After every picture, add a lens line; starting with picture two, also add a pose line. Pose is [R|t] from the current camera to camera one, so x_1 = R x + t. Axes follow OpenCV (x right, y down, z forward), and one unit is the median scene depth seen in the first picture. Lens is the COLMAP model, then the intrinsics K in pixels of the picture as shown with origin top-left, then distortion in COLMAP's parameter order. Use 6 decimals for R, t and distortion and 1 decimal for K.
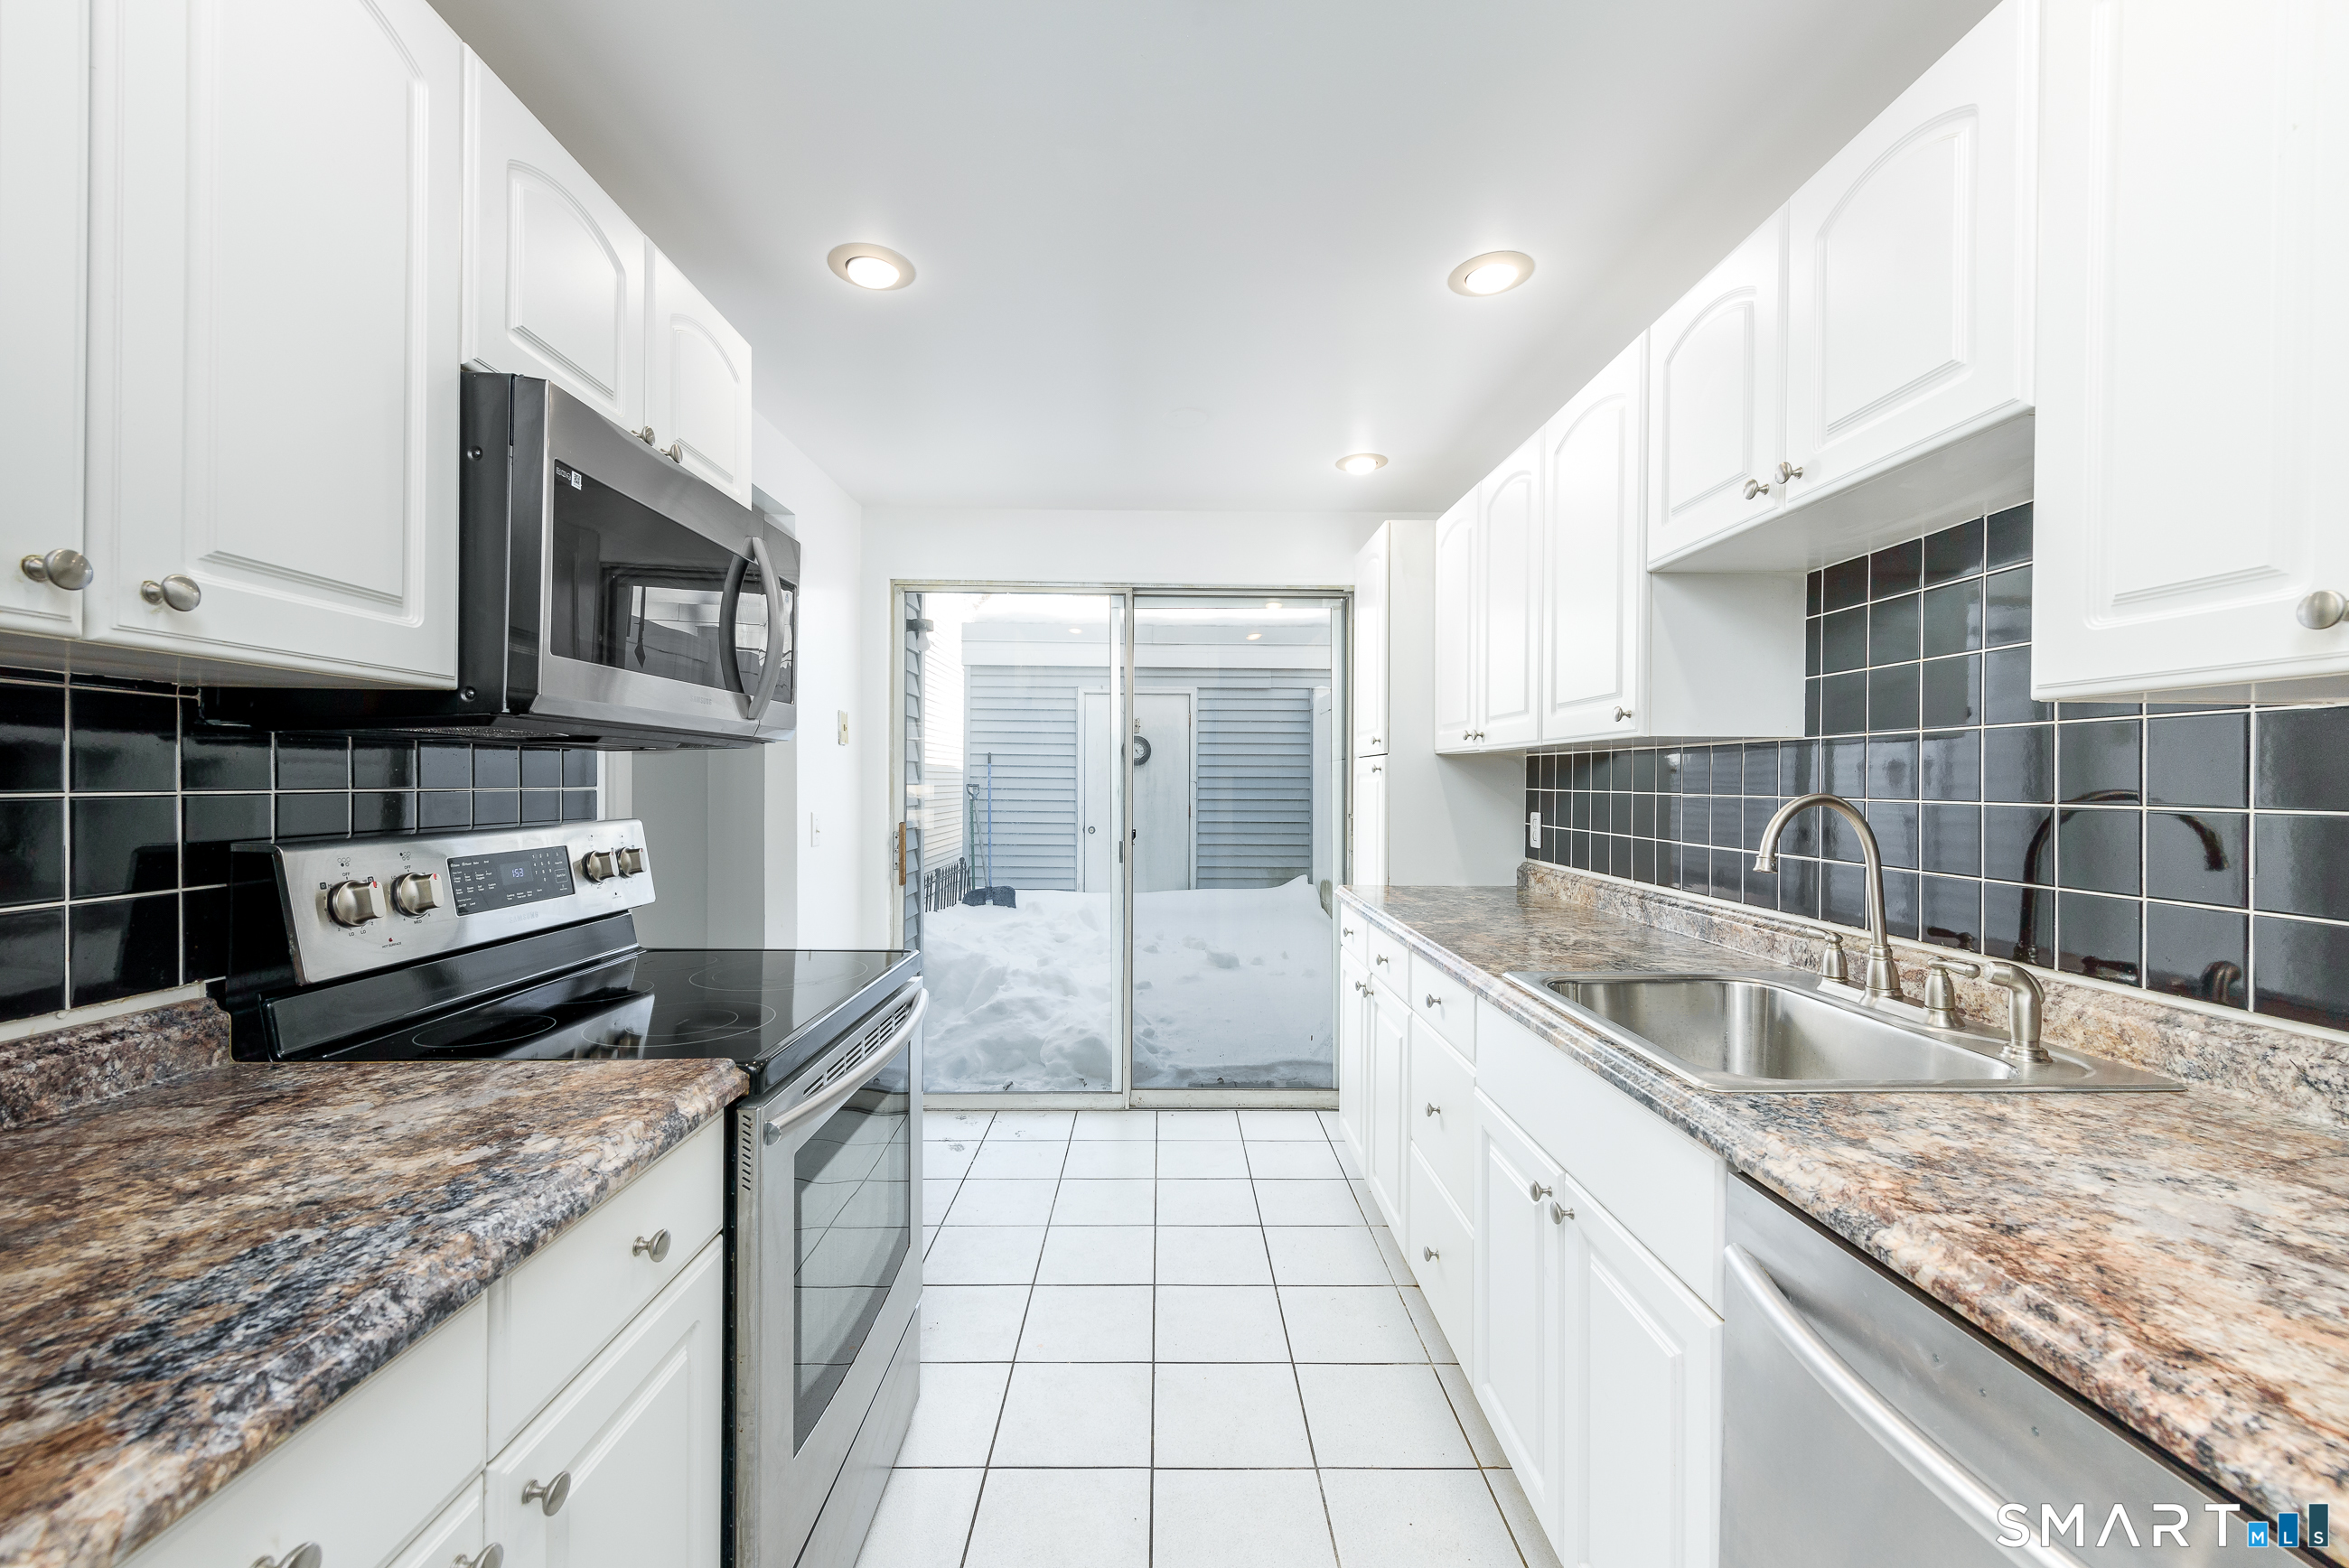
lens RADIAL K [[916.6, 0, 1174.5], [0, 916.6, 784.0], [0, 0, 1]] dist [-0.000210, -0.000090]
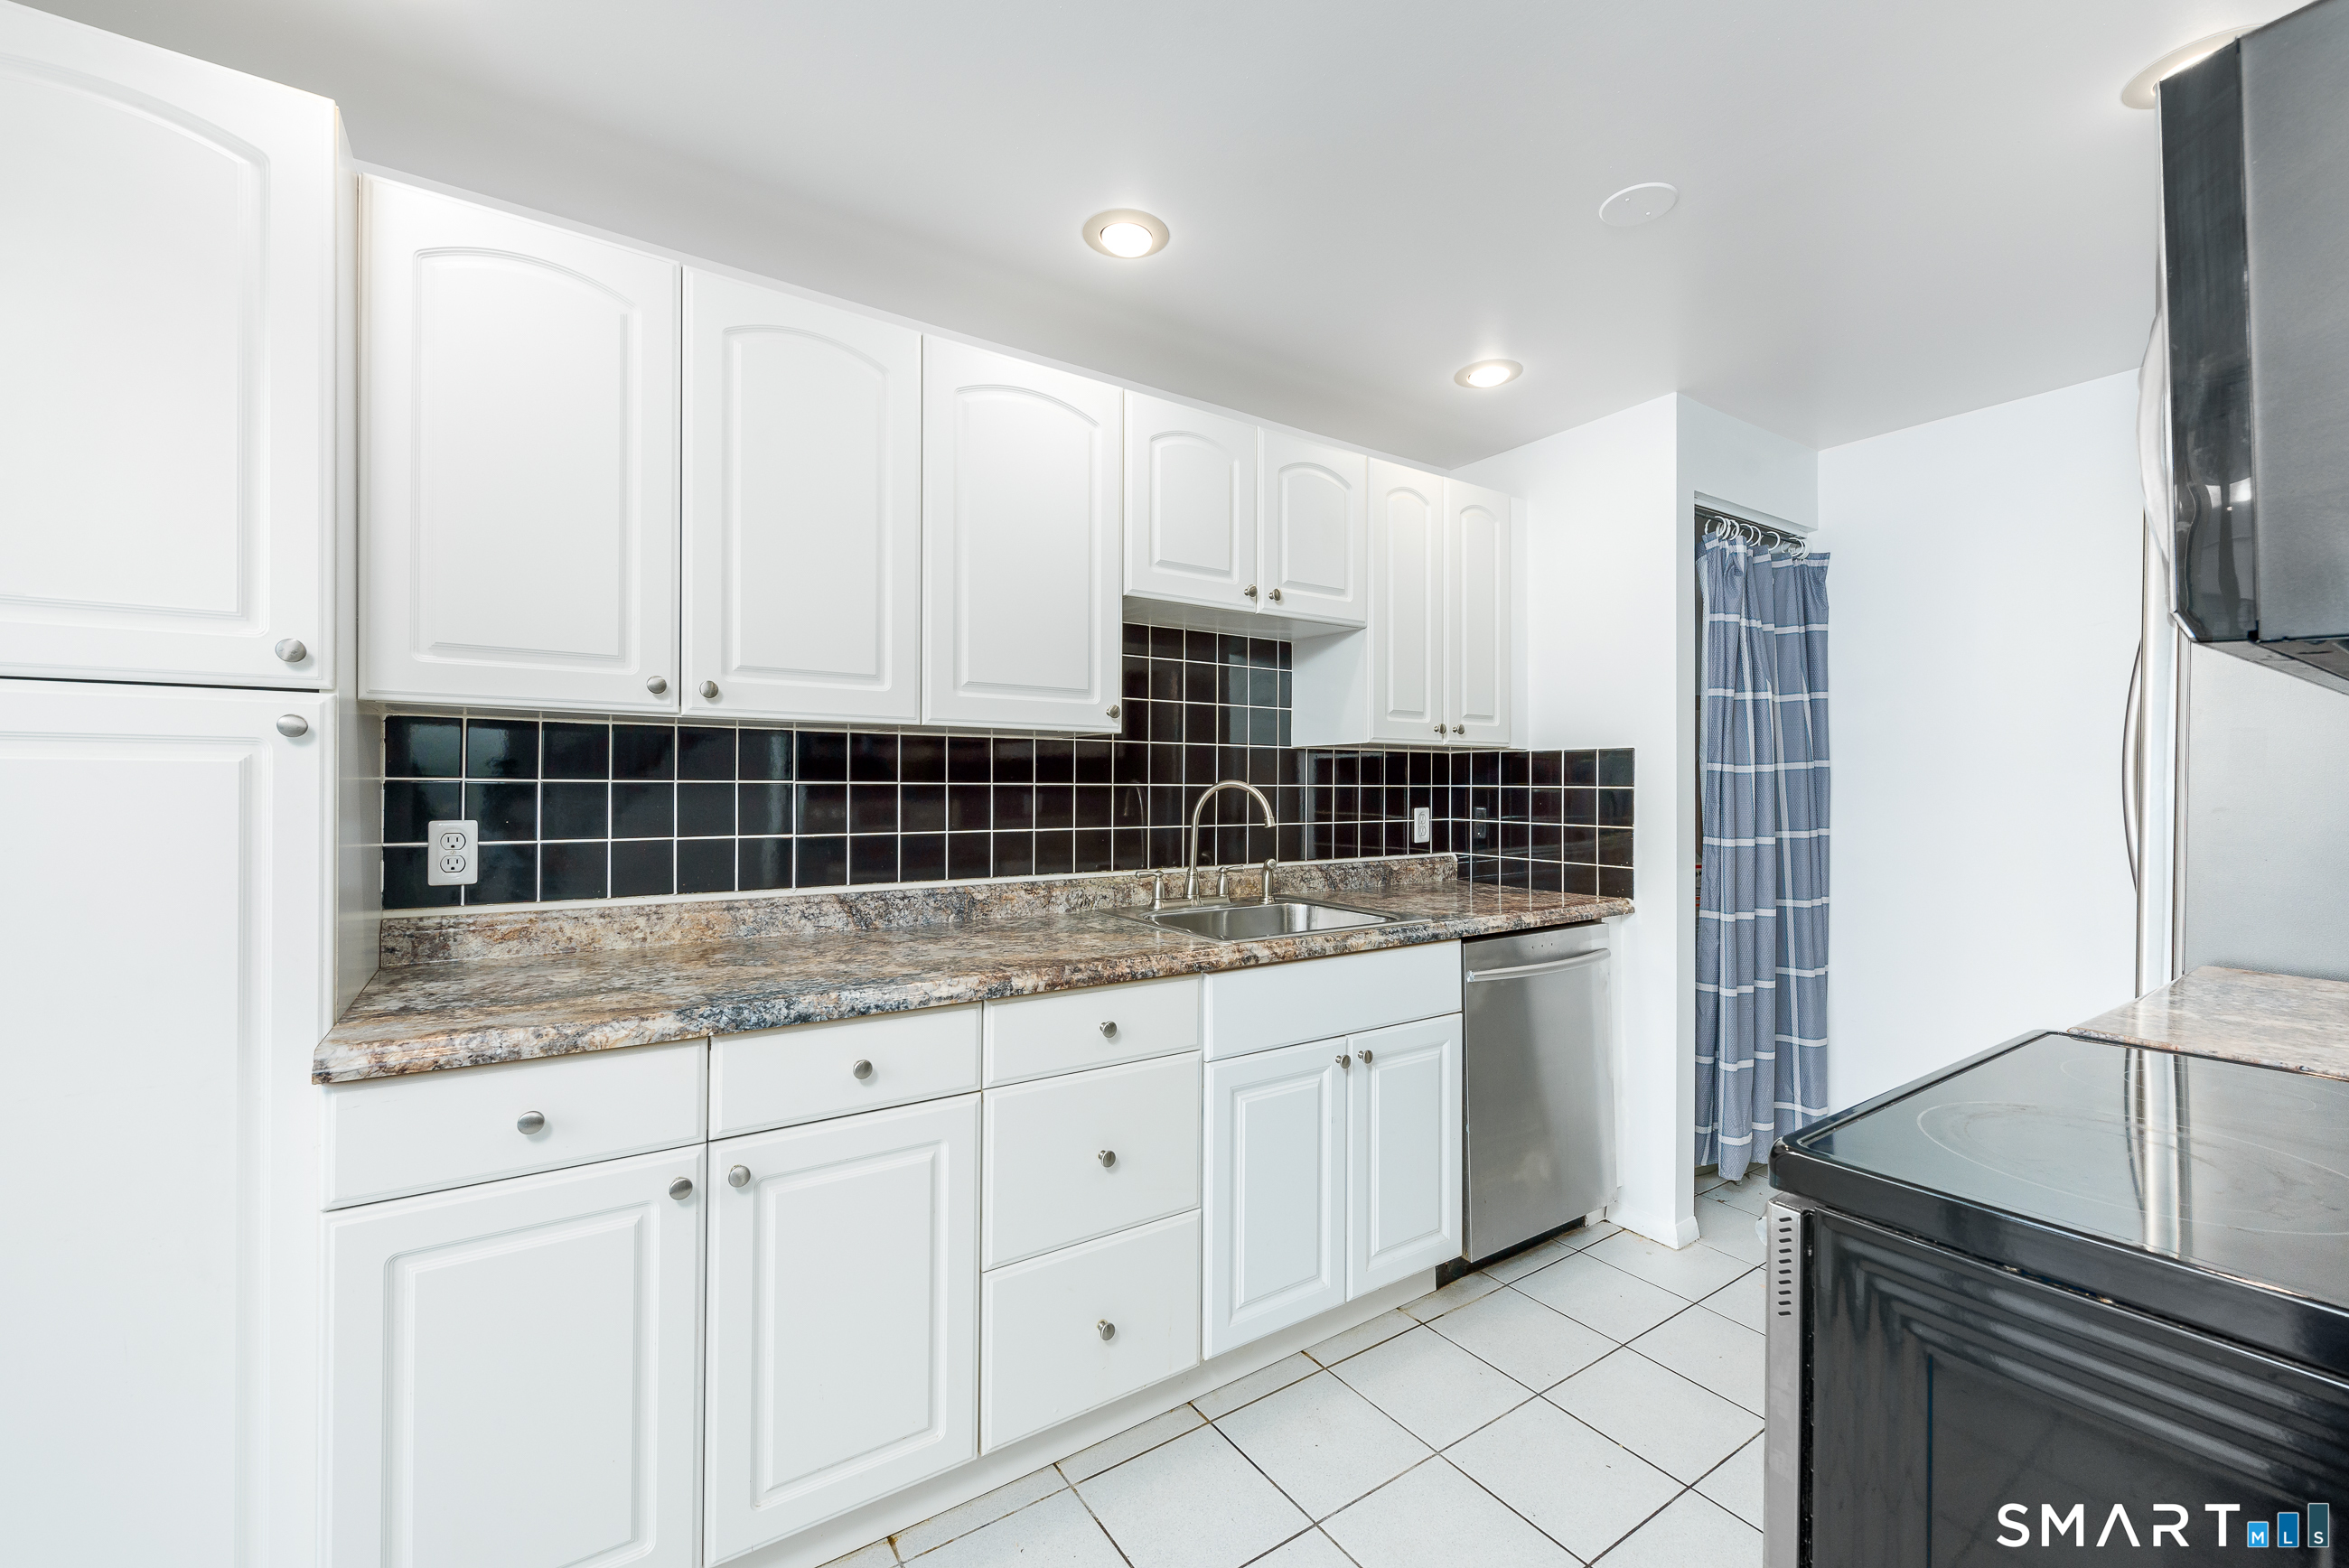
lens RADIAL K [[968.0, 0, 1174.5], [0, 968.0, 784.0], [0, 0, 1]] dist [-0.002247, -0.000642]
pose [[0.552876, 0.007892, -0.833226, 1.178507], [-0.016255, 0.999867, -0.001315, 0.021379], [0.833105, 0.014271, 0.552931, 0.381733]]
